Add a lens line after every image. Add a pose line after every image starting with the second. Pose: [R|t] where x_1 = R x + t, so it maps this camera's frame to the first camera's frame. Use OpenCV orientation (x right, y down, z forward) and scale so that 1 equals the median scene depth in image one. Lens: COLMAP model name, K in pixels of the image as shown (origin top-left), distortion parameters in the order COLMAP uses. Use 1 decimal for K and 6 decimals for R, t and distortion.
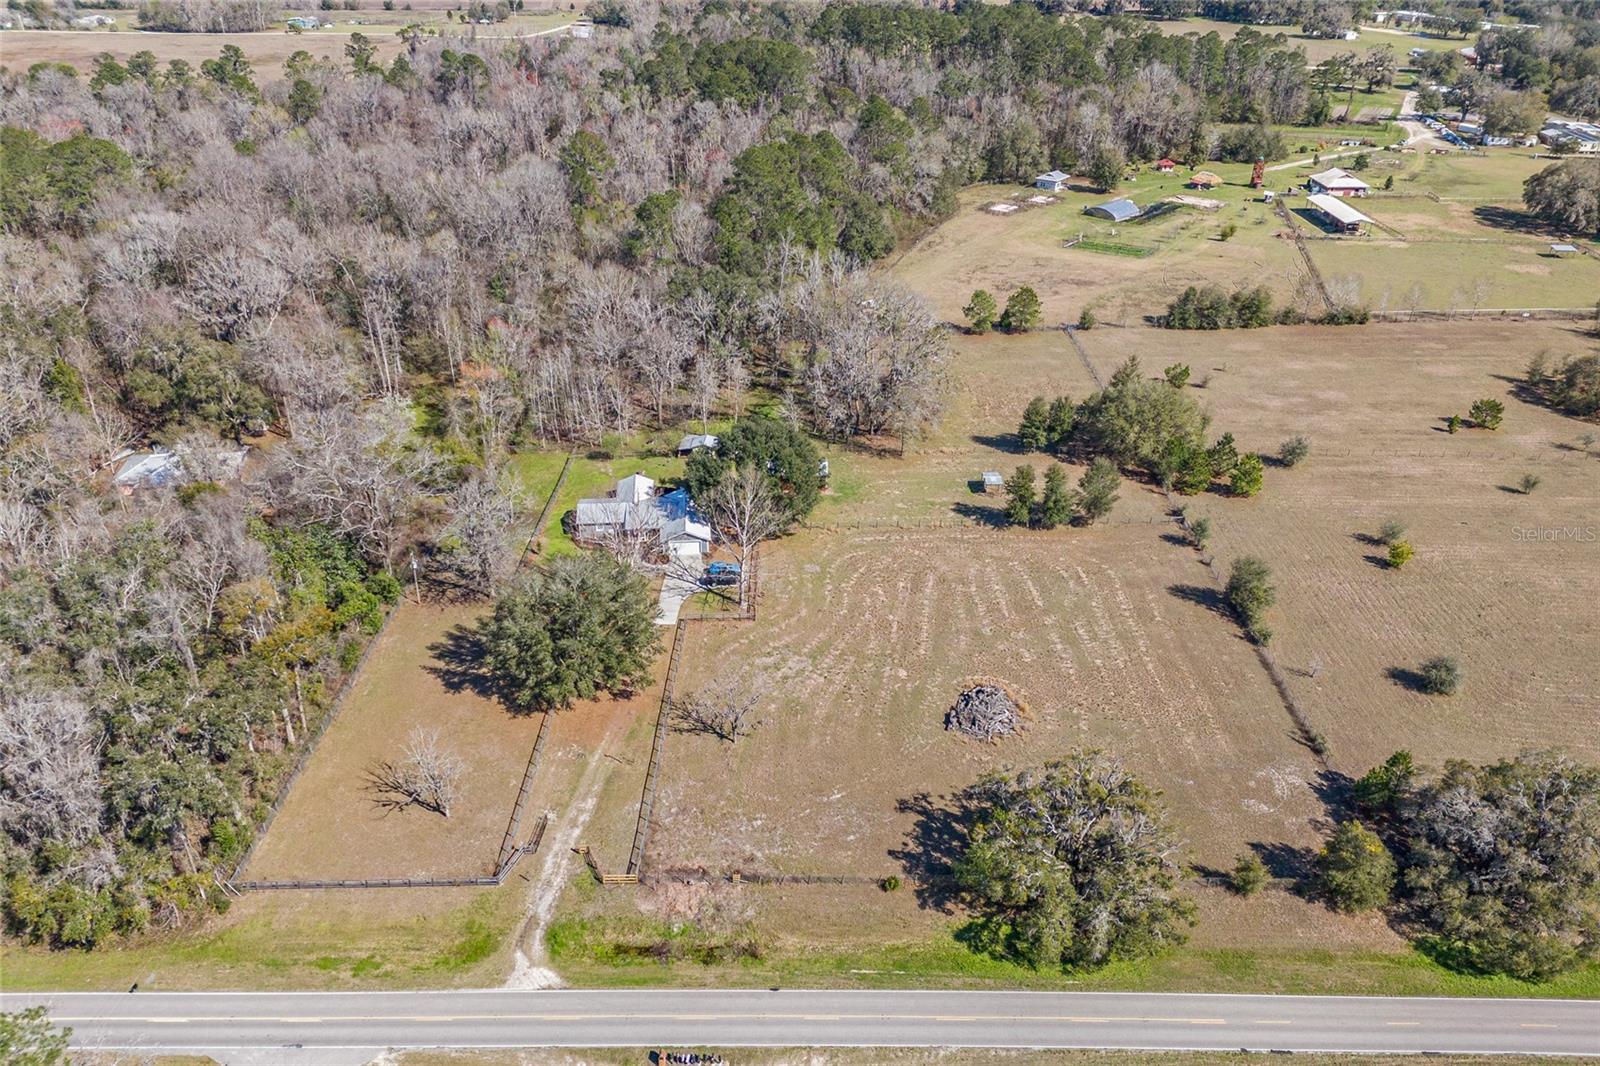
lens RADIAL K [[1171.8, 0, 800.0], [0, 1171.8, 533.0], [0, 0, 1]] dist [0.059258, -0.053914]
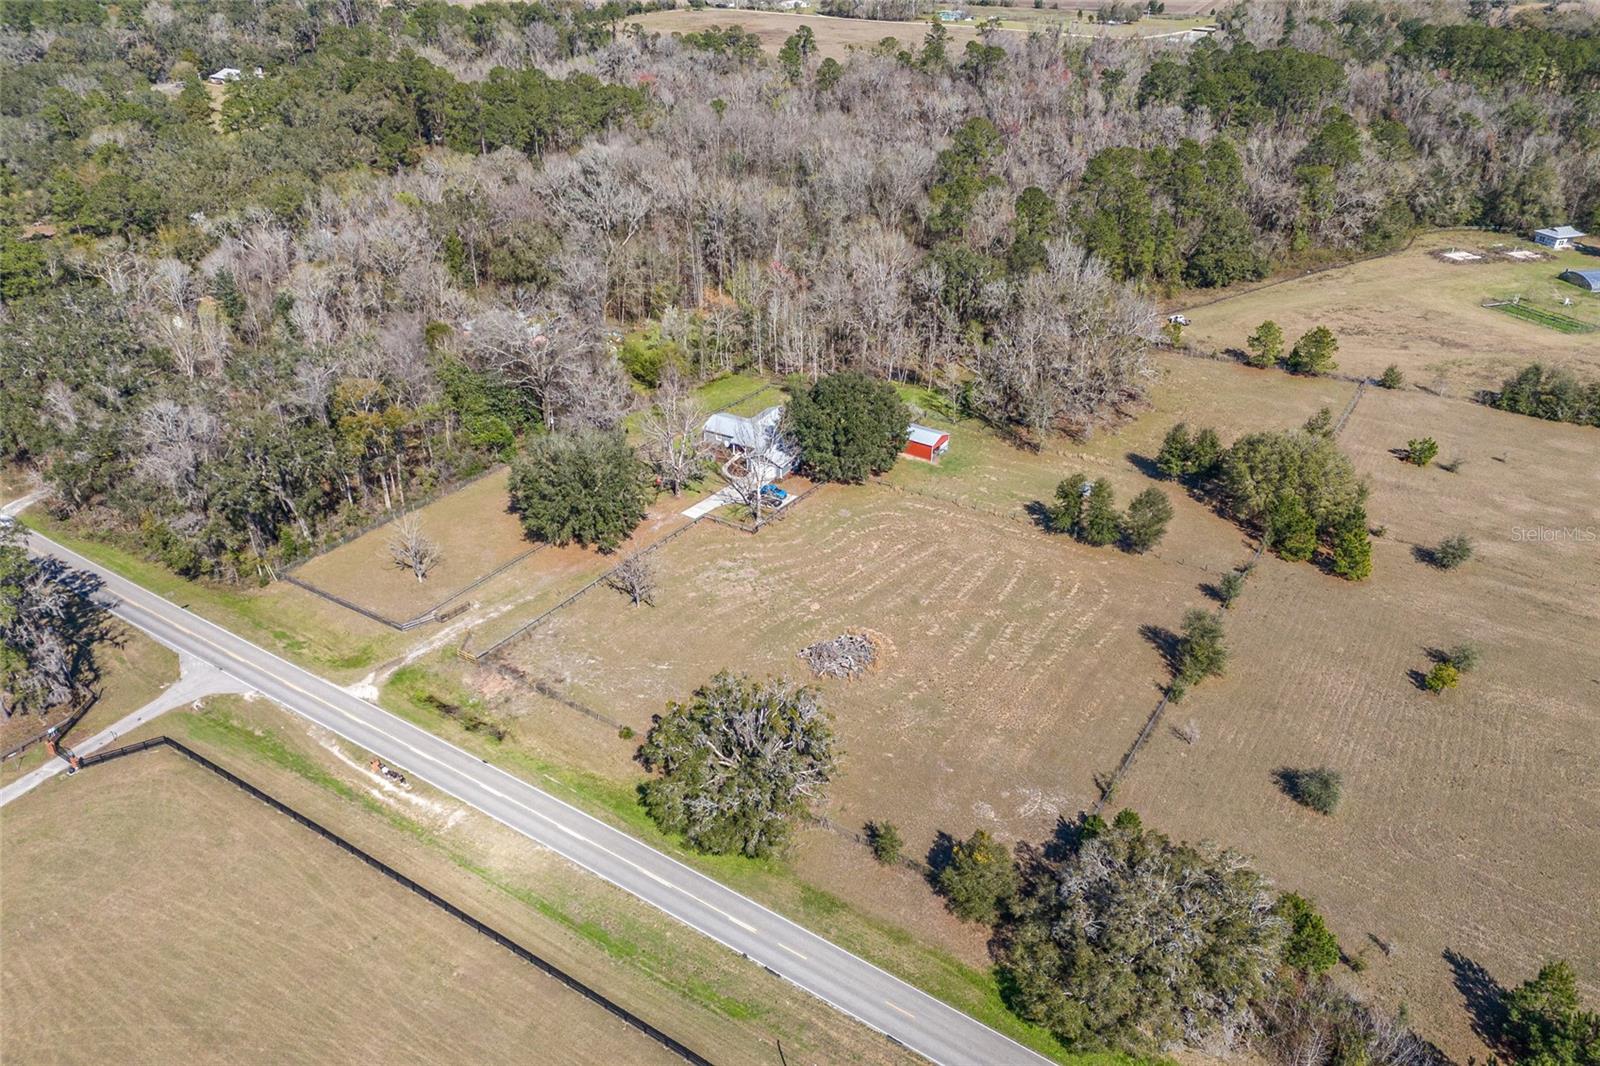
lens RADIAL K [[1171.8, 0, 800.0], [0, 1171.8, 533.0], [0, 0, 1]] dist [0.059258, -0.053914]
pose [[0.834172, 0.269067, -0.481414, 0.446179], [-0.271027, 0.960233, 0.067061, -0.011760], [0.480314, 0.074535, 0.873924, 0.027795]]
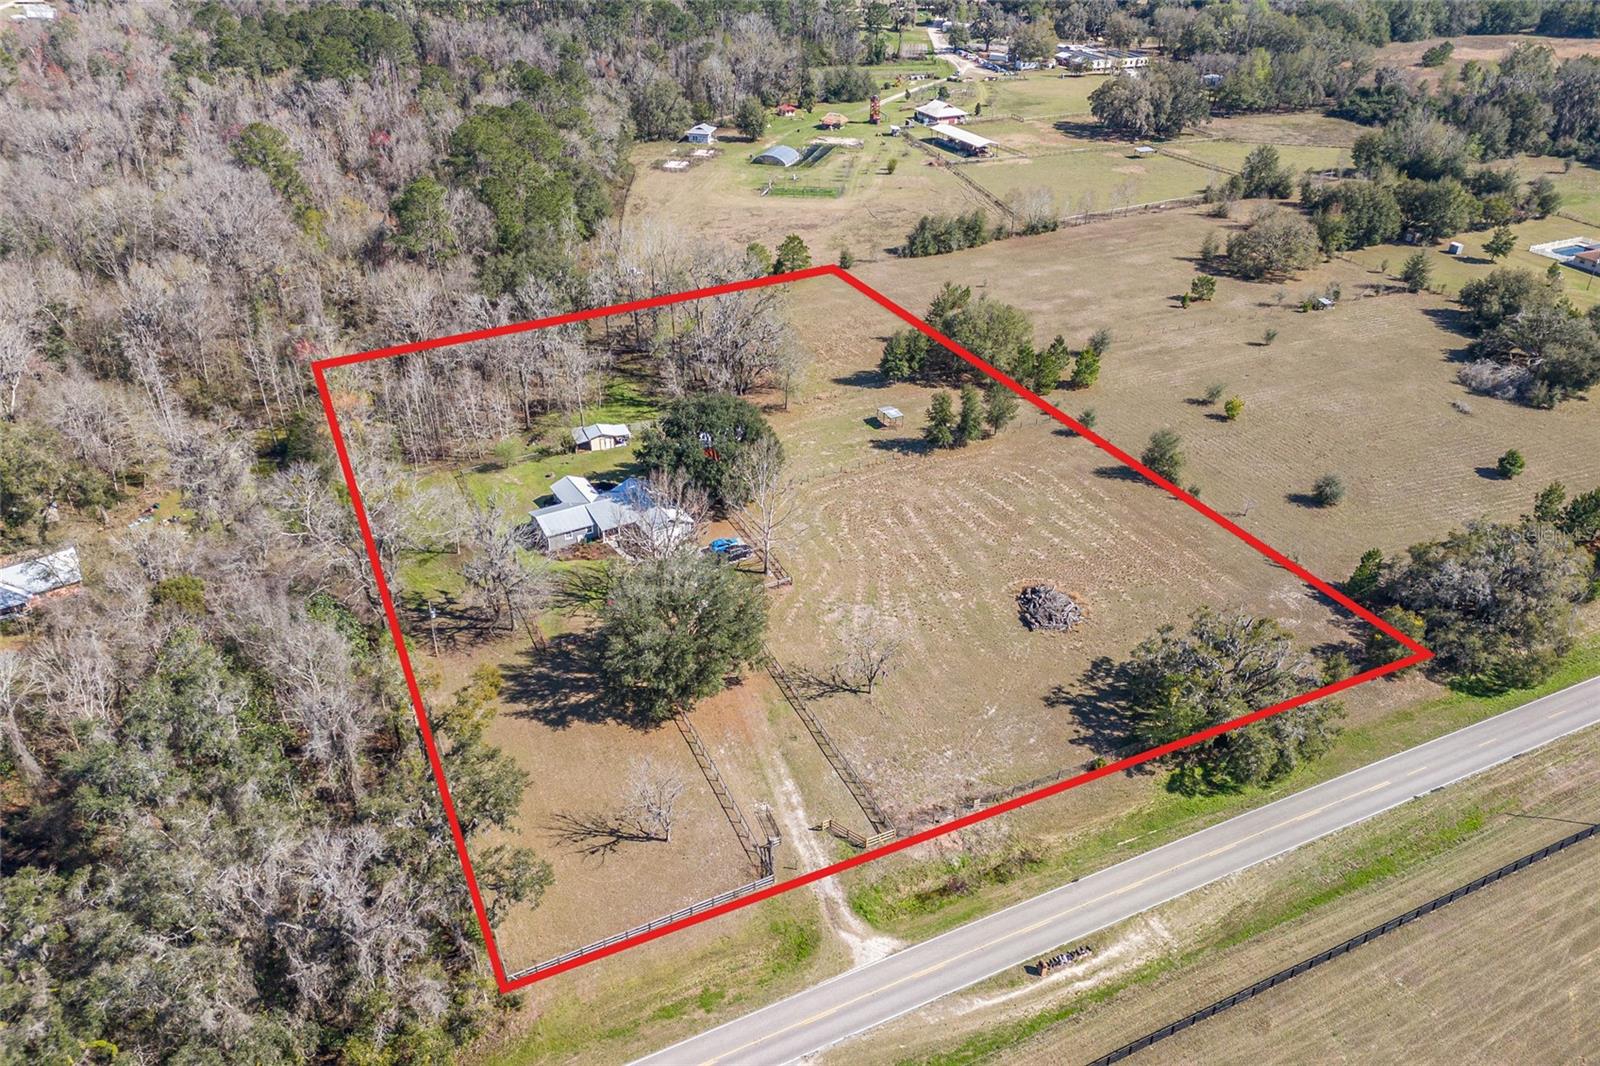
lens RADIAL K [[1171.8, 0, 800.0], [0, 1171.8, 533.0], [0, 0, 1]] dist [0.059258, -0.053914]
pose [[0.900864, -0.221658, 0.373244, -0.330146], [0.209557, 0.975048, 0.073262, -0.034097], [-0.380170, 0.012217, 0.924836, 0.046172]]
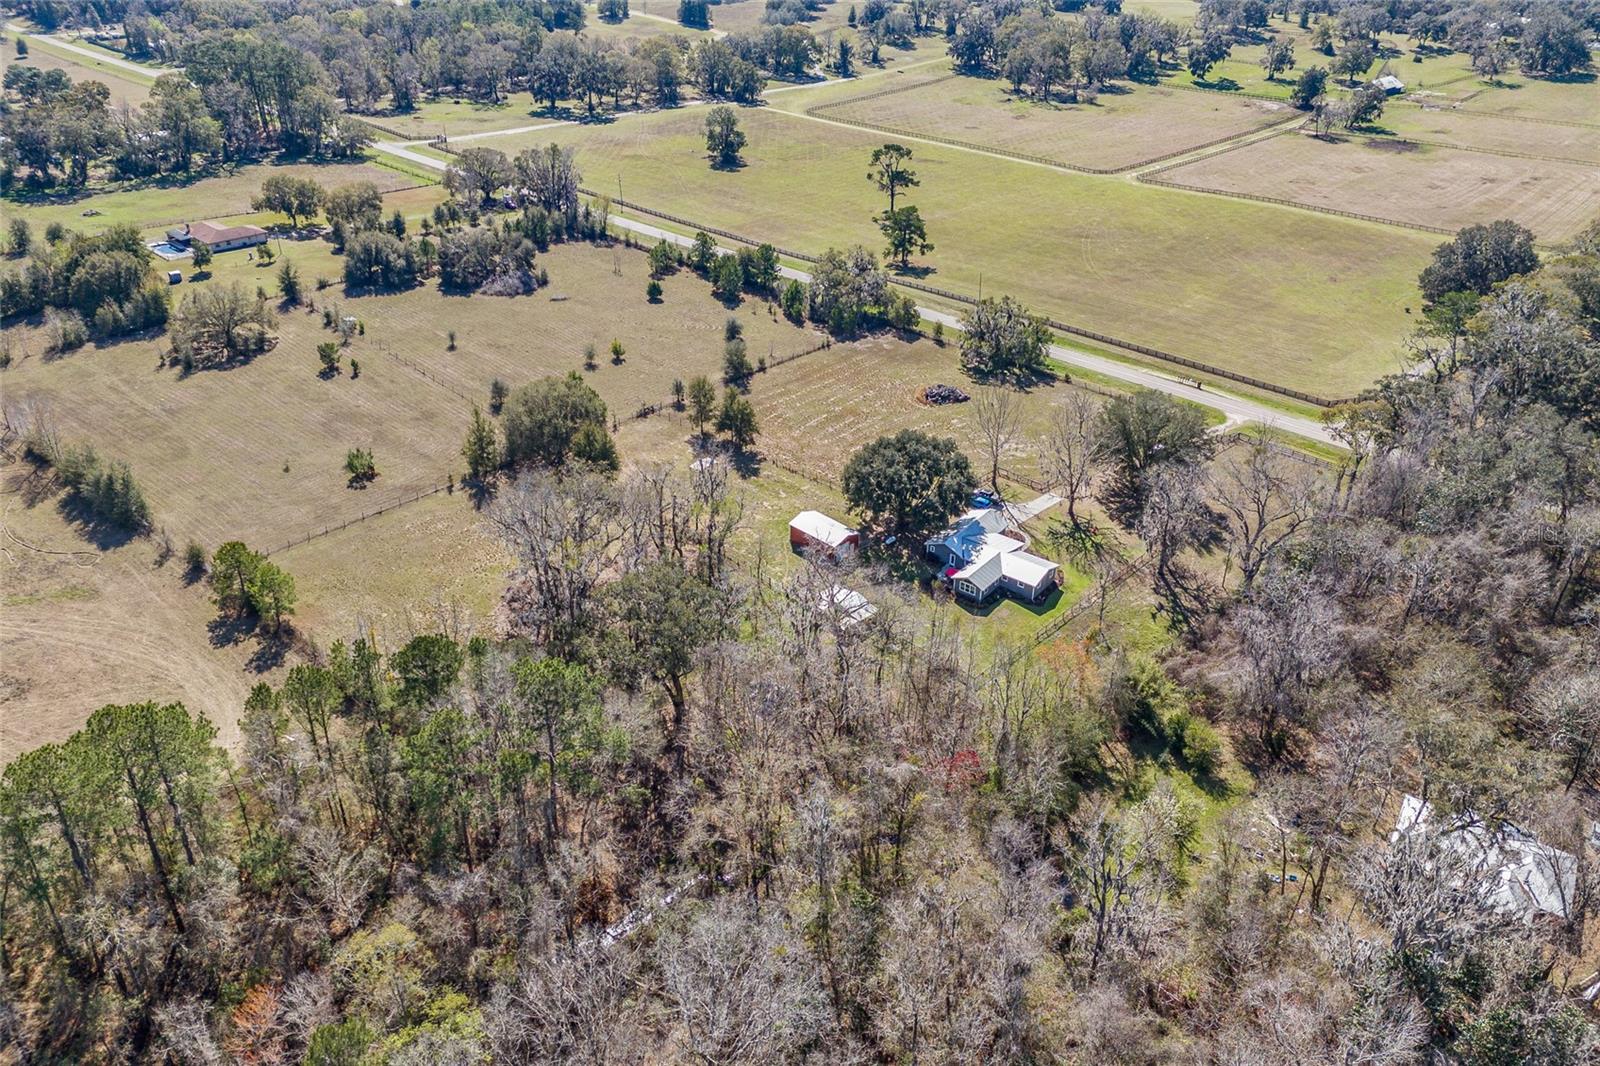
lens RADIAL K [[1171.8, 0, 800.0], [0, 1171.8, 533.0], [0, 0, 1]] dist [0.059258, -0.053914]
pose [[-0.722909, -0.361317, 0.588942, -0.573968], [0.325136, 0.574214, 0.751376, -0.803831], [-0.609663, 0.734662, -0.297627, 1.310092]]
